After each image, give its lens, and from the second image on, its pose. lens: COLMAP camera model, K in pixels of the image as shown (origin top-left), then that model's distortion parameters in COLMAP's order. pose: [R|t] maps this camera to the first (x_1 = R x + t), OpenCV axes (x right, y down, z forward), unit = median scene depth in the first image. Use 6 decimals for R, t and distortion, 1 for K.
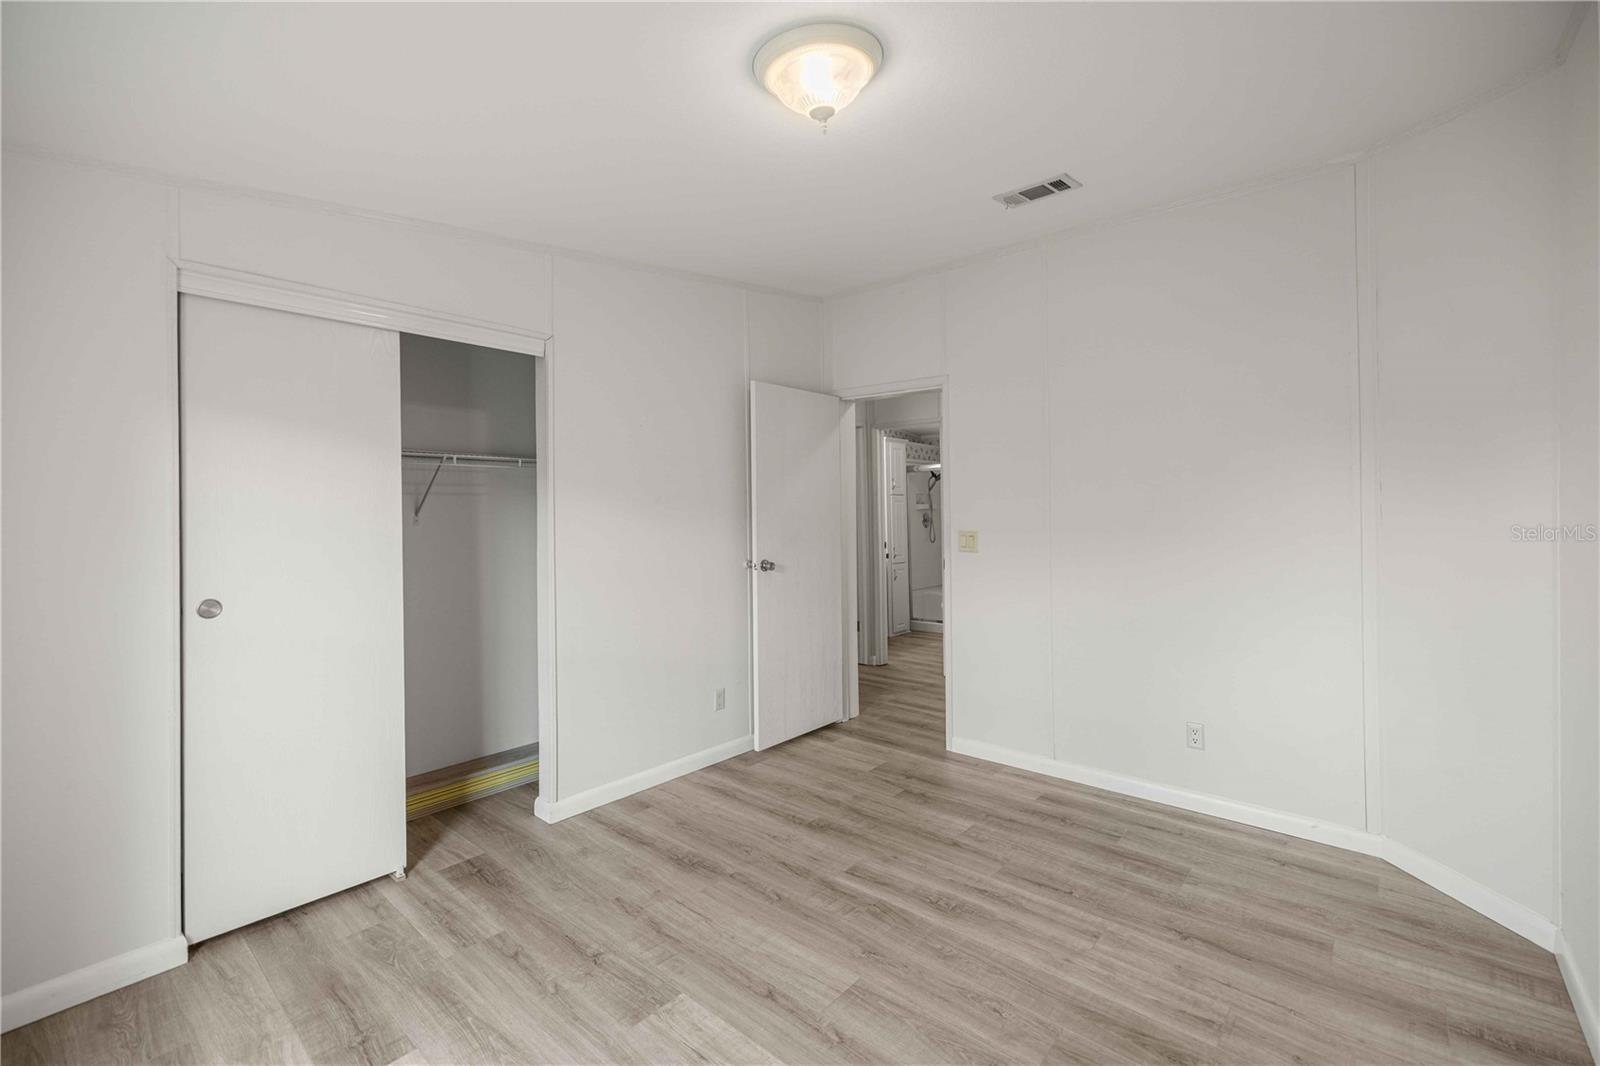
lens RADIAL K [[674.3, 0, 803.4], [0, 674.3, 528.2], [0, 0, 1]] dist [-0.004023, 0.000550]
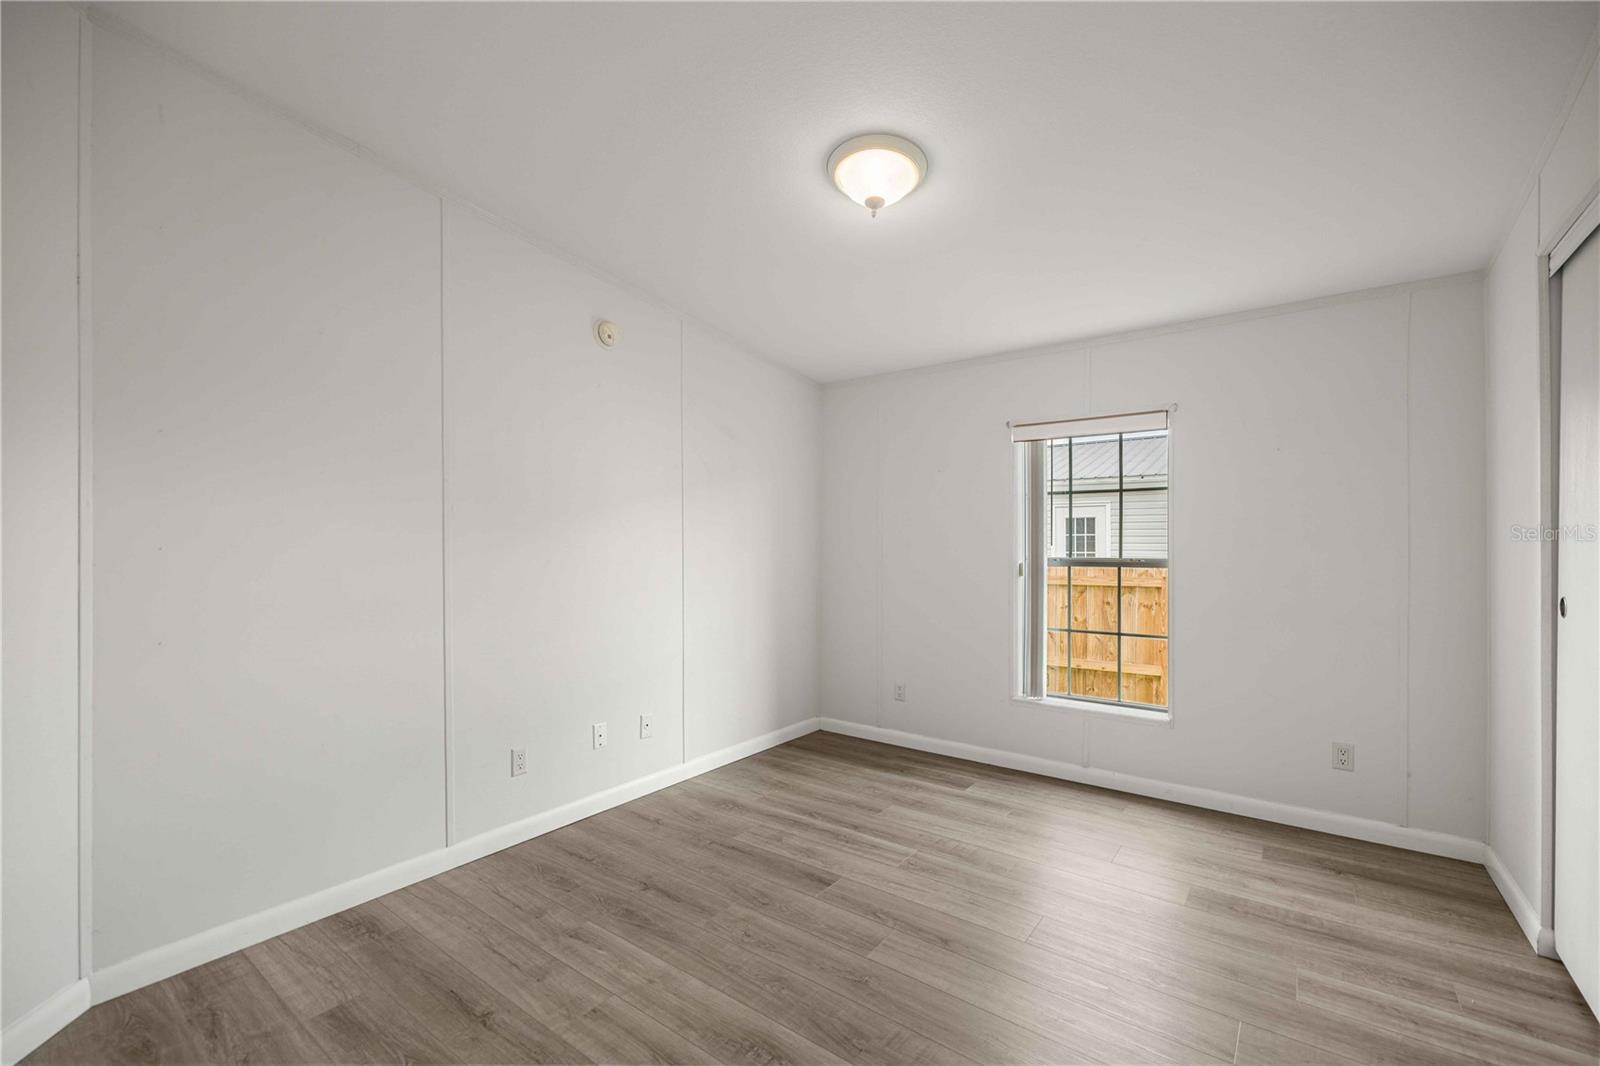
lens RADIAL K [[674.3, 0, 799.0], [0, 674.3, 534.5], [0, 0, 1]] dist [-0.004023, 0.000550]
pose [[-0.997221, 0.005913, -0.074269, 0.242344], [0.005447, 0.999964, 0.006483, 0.011702], [0.074304, 0.006060, -0.997217, 1.874059]]
